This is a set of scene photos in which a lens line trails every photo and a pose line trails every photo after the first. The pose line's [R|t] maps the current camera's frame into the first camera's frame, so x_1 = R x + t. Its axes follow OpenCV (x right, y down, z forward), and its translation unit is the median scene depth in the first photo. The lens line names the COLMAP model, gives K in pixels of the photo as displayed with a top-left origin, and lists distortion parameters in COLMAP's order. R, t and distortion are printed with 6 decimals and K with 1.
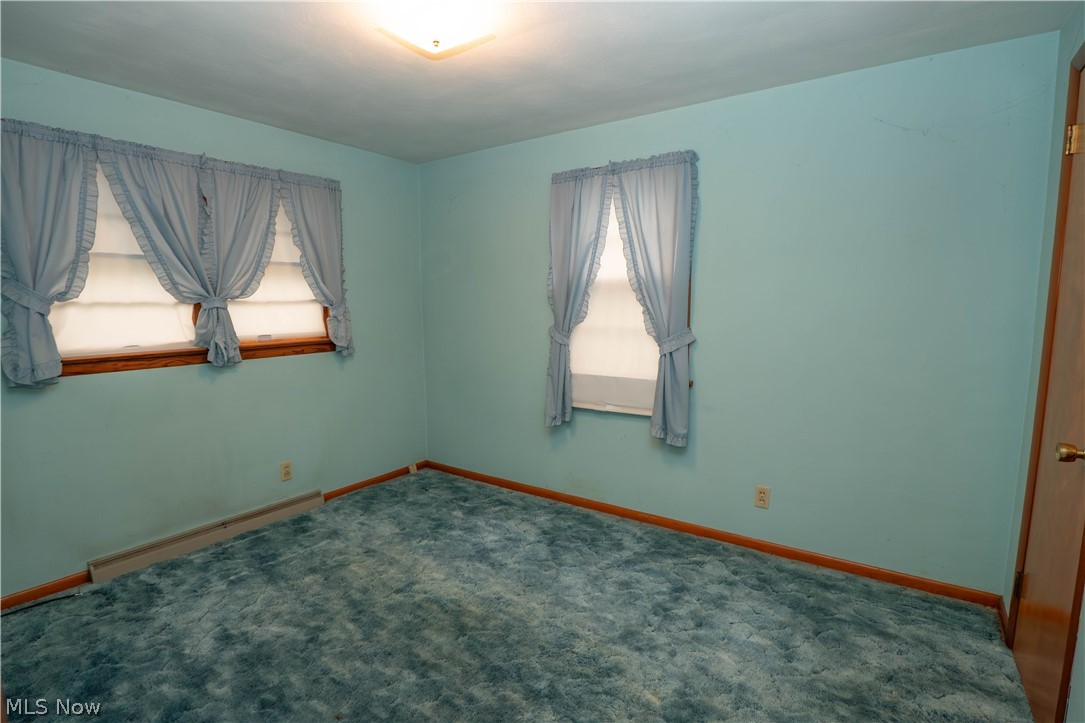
lens RADIAL K [[543.7, 0, 542.5], [0, 543.7, 361.5], [0, 0, 1]] dist [-0.036069, 0.000460]
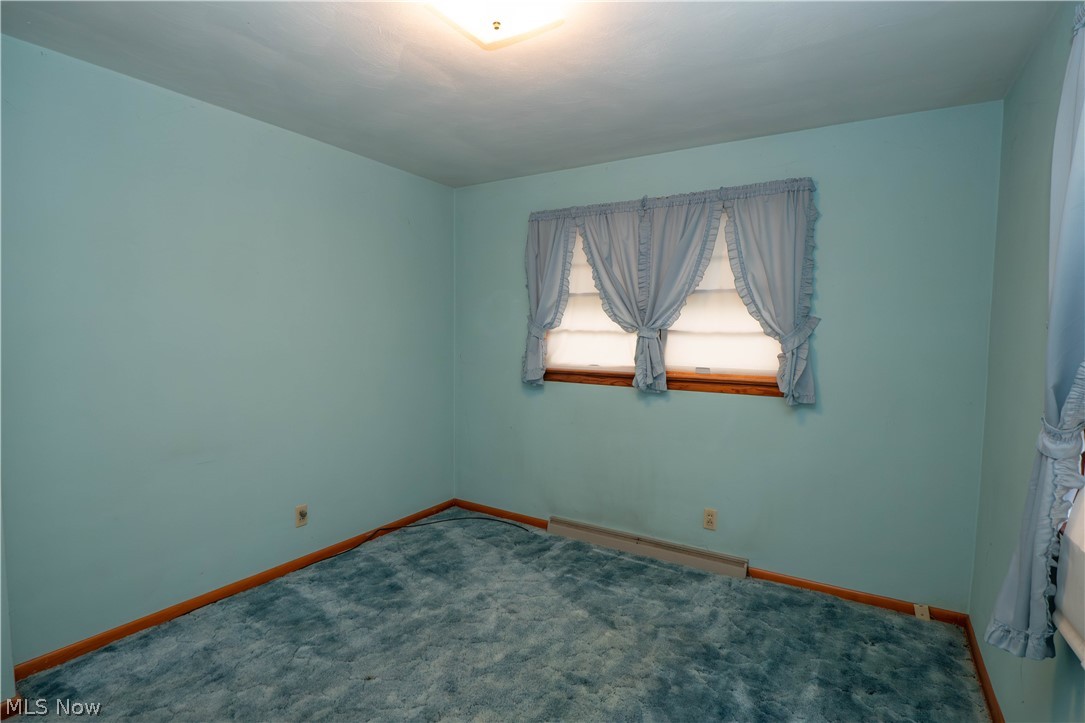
lens RADIAL K [[543.7, 0, 542.5], [0, 543.7, 361.5], [0, 0, 1]] dist [-0.036069, 0.000460]
pose [[0.026629, 0.064636, -0.997554, 0.488723], [-0.123756, 0.990444, 0.060872, -0.096129], [0.991955, 0.121832, 0.034374, 0.796063]]
